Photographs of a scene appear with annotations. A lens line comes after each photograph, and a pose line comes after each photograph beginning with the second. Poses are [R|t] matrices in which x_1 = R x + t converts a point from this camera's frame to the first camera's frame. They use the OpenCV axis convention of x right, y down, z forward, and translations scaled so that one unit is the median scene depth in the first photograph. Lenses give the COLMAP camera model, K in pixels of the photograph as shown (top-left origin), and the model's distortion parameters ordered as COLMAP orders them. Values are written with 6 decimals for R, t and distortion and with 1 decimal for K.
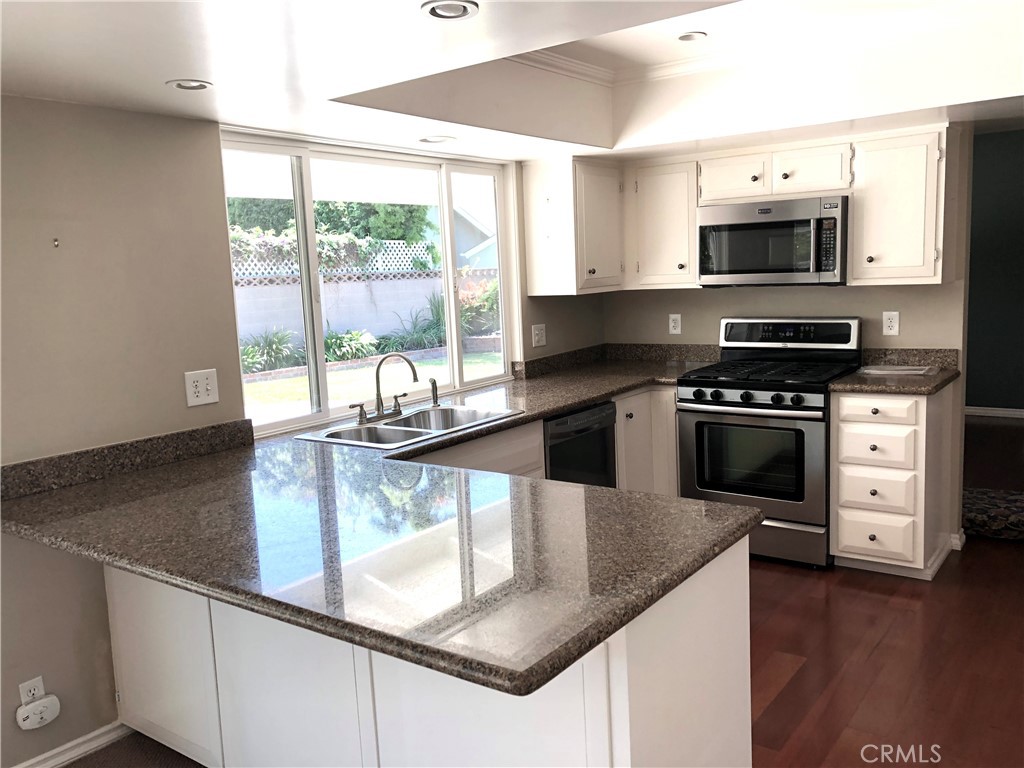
lens RADIAL K [[835.4, 0, 512.0], [0, 835.4, 384.0], [0, 0, 1]] dist [0.004766, -0.009855]
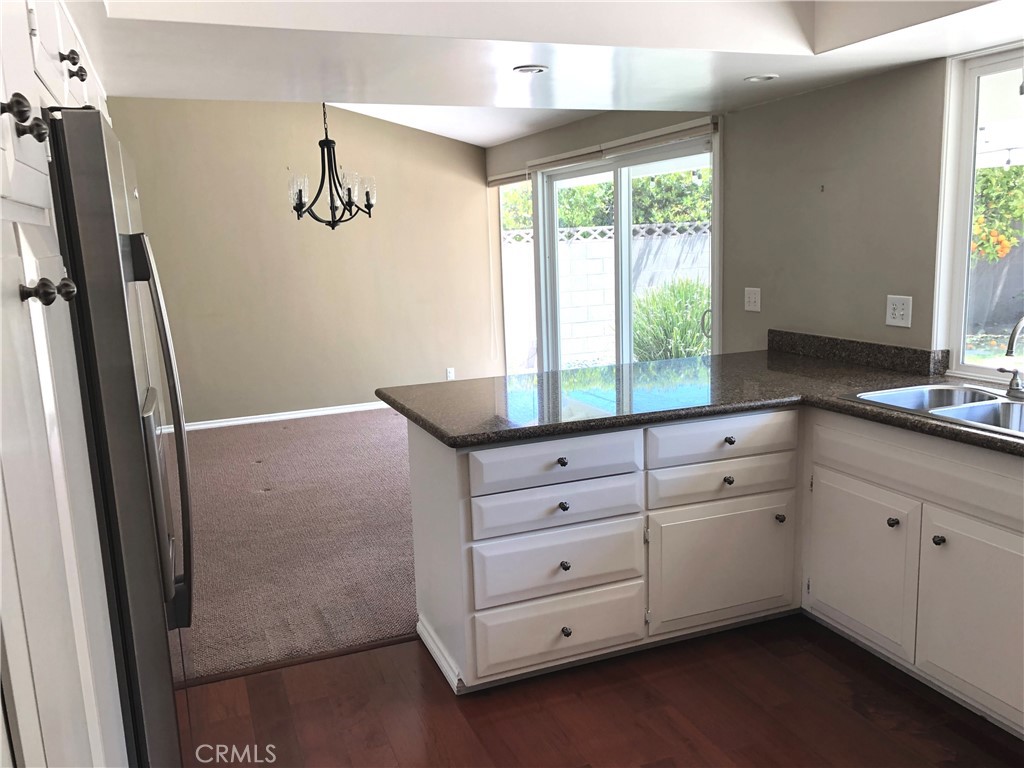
lens RADIAL K [[835.4, 0, 512.0], [0, 835.4, 384.0], [0, 0, 1]] dist [0.004766, -0.009855]
pose [[-0.525412, 0.212259, -0.823947, 0.181884], [-0.051189, 0.958743, 0.279627, -0.040560], [0.849307, 0.189097, -0.492870, 0.242063]]
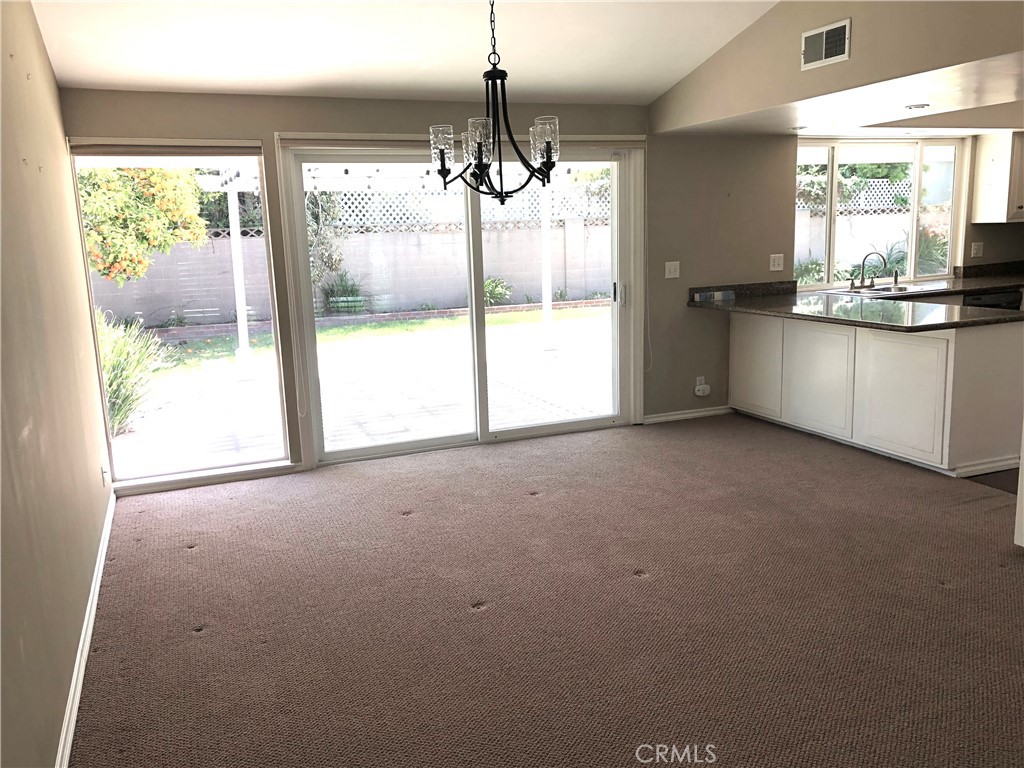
lens RADIAL K [[843.5, 0, 512.0], [0, 843.5, 384.0], [0, 0, 1]] dist [0.025993, 0.006508]
pose [[0.861408, 0.107808, -0.496340, 0.033221], [-0.071619, 0.993232, 0.091438, 0.034876], [0.502839, -0.043218, 0.863299, -0.262340]]
